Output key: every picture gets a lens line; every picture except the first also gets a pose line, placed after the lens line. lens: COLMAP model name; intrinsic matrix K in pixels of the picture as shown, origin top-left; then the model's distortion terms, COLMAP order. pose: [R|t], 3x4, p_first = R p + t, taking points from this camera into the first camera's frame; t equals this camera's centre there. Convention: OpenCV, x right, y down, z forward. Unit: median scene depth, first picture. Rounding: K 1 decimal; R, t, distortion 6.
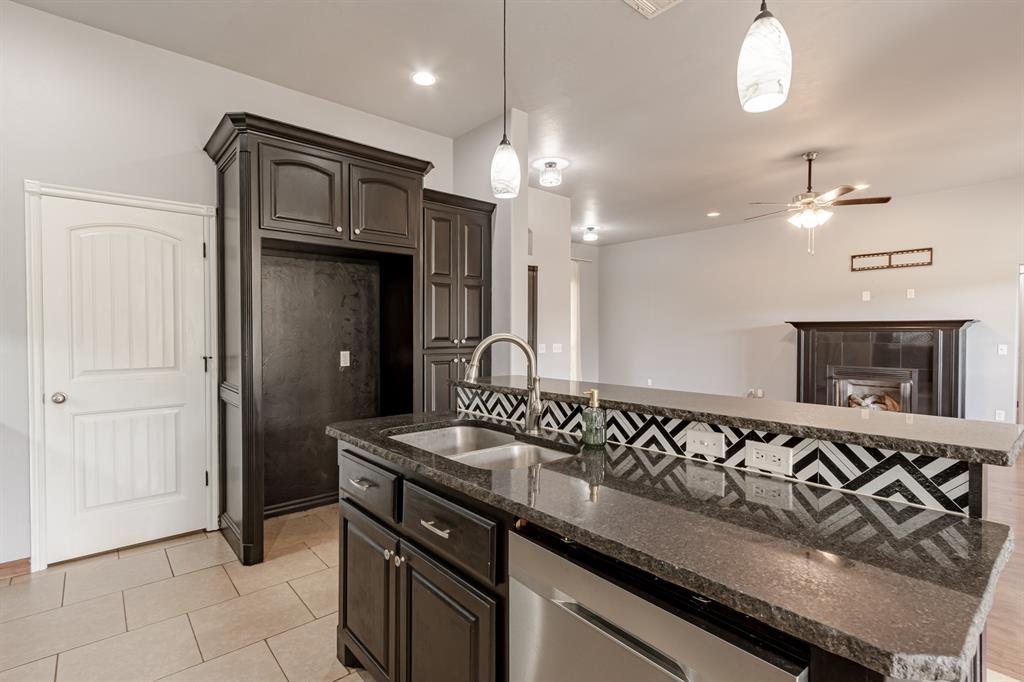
lens RADIAL K [[488.4, 0, 501.6], [0, 488.4, 338.1], [0, 0, 1]] dist [0.004258, -0.000018]
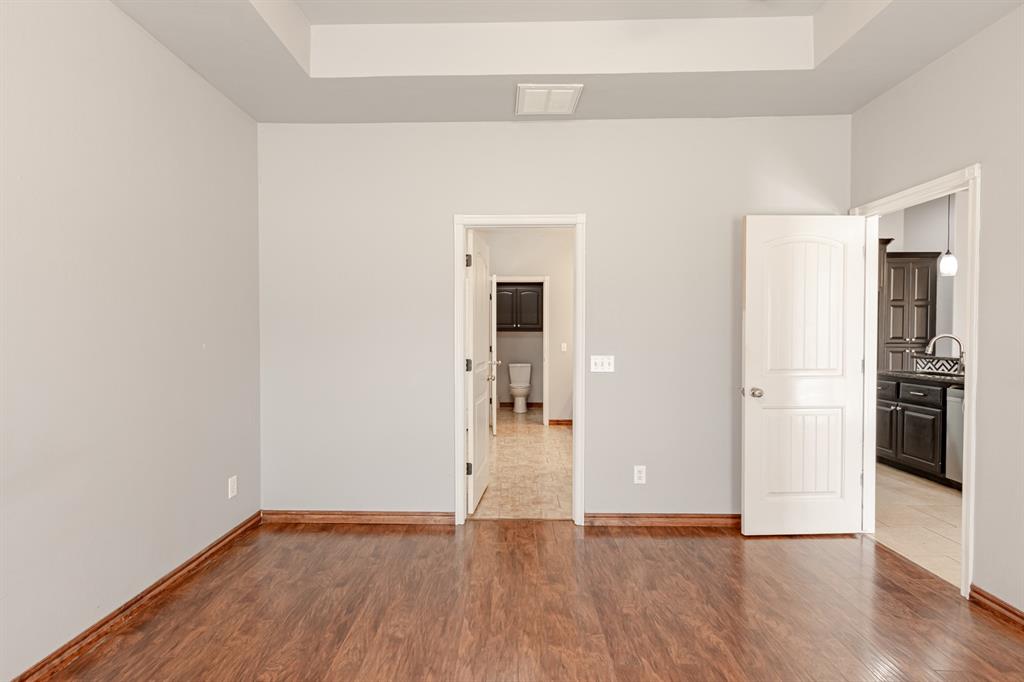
lens RADIAL K [[473.0, 0, 512.0], [0, 473.0, 341.0], [0, 0, 1]] dist [0.001783, -0.000535]
pose [[0.738621, 0.013403, -0.673988, -0.001026], [-0.010508, 0.999910, 0.008368, 0.007873], [0.674039, 0.000901, 0.738695, -0.702047]]
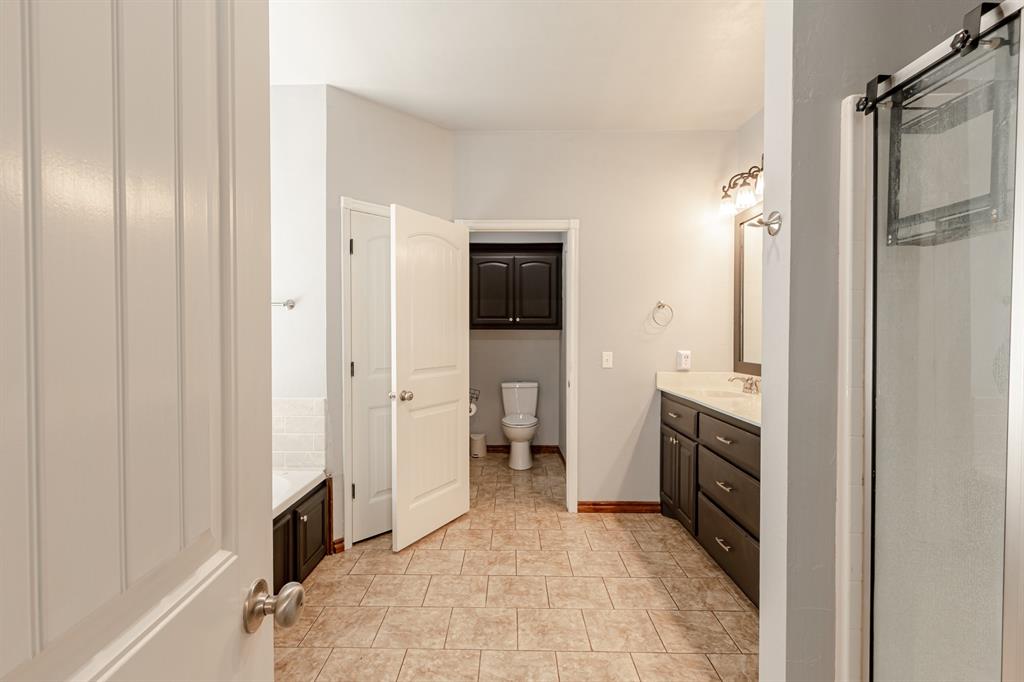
lens RADIAL K [[488.4, 0, 501.6], [0, 488.4, 338.1], [0, 0, 1]] dist [0.004258, -0.000018]
pose [[0.729064, 0.010899, -0.684359, -0.359587], [-0.010224, 0.999935, 0.005032, 0.002953], [0.684369, 0.003328, 0.729128, -0.303876]]
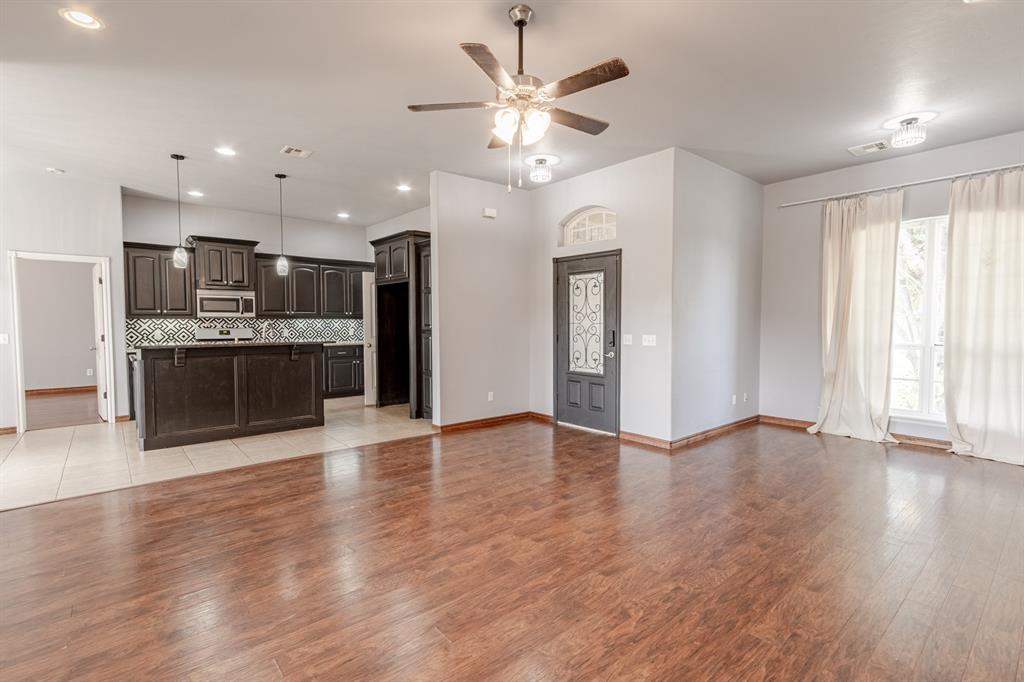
lens RADIAL K [[474.2, 0, 502.9], [0, 474.2, 343.1], [0, 0, 1]] dist [0.003268, -0.000097]
pose [[-0.006644, 0.046163, -0.998912, 0.983766], [-0.012312, 0.998854, 0.046242, -0.010243], [0.999902, 0.012606, -0.006068, 0.805516]]
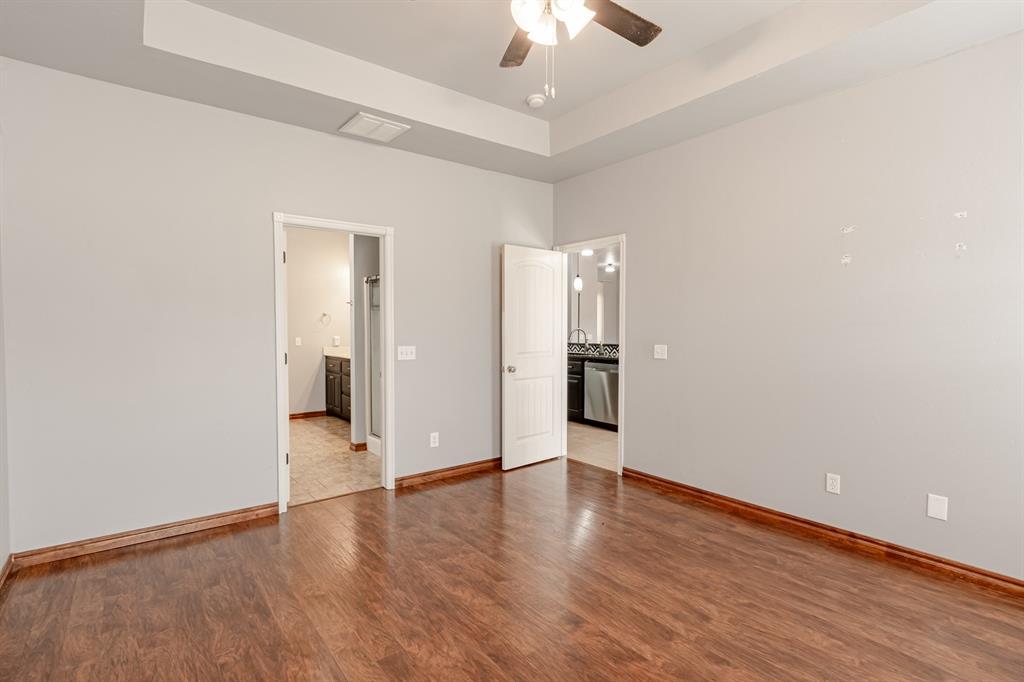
lens RADIAL K [[468.2, 0, 486.7], [0, 468.2, 339.8], [0, 0, 1]] dist [-0.003459, -0.001087]
pose [[0.994672, 0.003996, -0.103011, -0.104378], [-0.002569, 0.999899, 0.013978, 0.009584], [0.103056, -0.013639, 0.994582, -0.856441]]
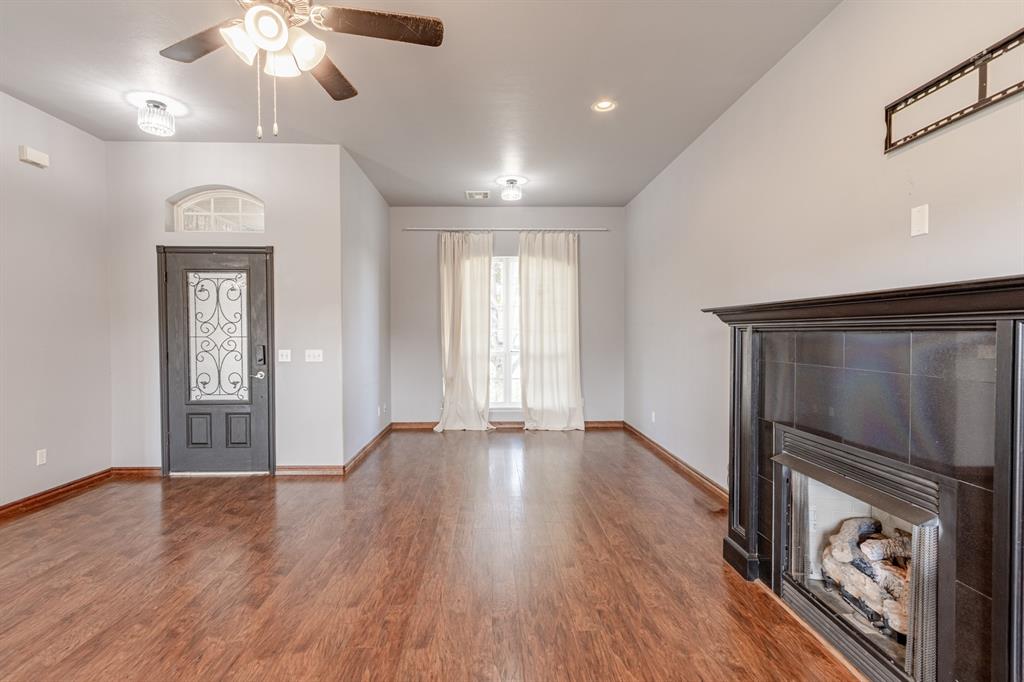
lens RADIAL K [[474.2, 0, 502.9], [0, 474.2, 343.1], [0, 0, 1]] dist [0.003268, -0.000097]
pose [[0.777593, 0.011661, -0.628660, 0.828165], [-0.007400, 0.999928, 0.009393, -0.007827], [0.628724, -0.002652, 0.777624, 0.668484]]
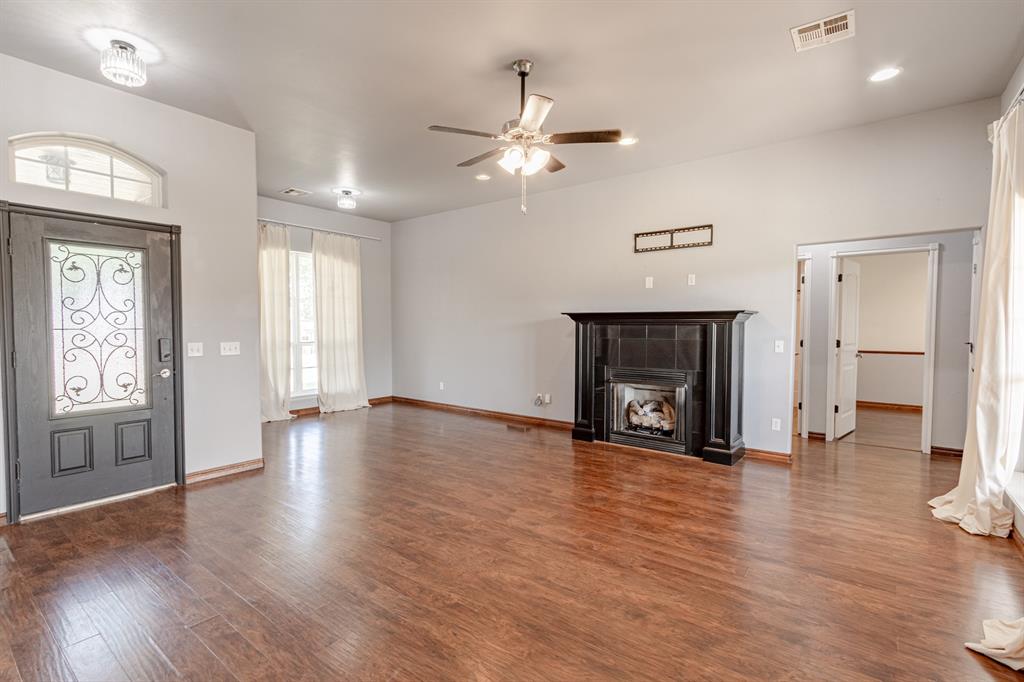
lens RADIAL K [[479.5, 0, 500.0], [0, 479.5, 342.4], [0, 0, 1]] dist [0.000462, -0.000383]
pose [[0.980278, -0.006822, 0.197505, 0.377750], [0.002367, 0.999738, 0.022786, -0.003149], [-0.197608, -0.021869, 0.980037, 0.278472]]
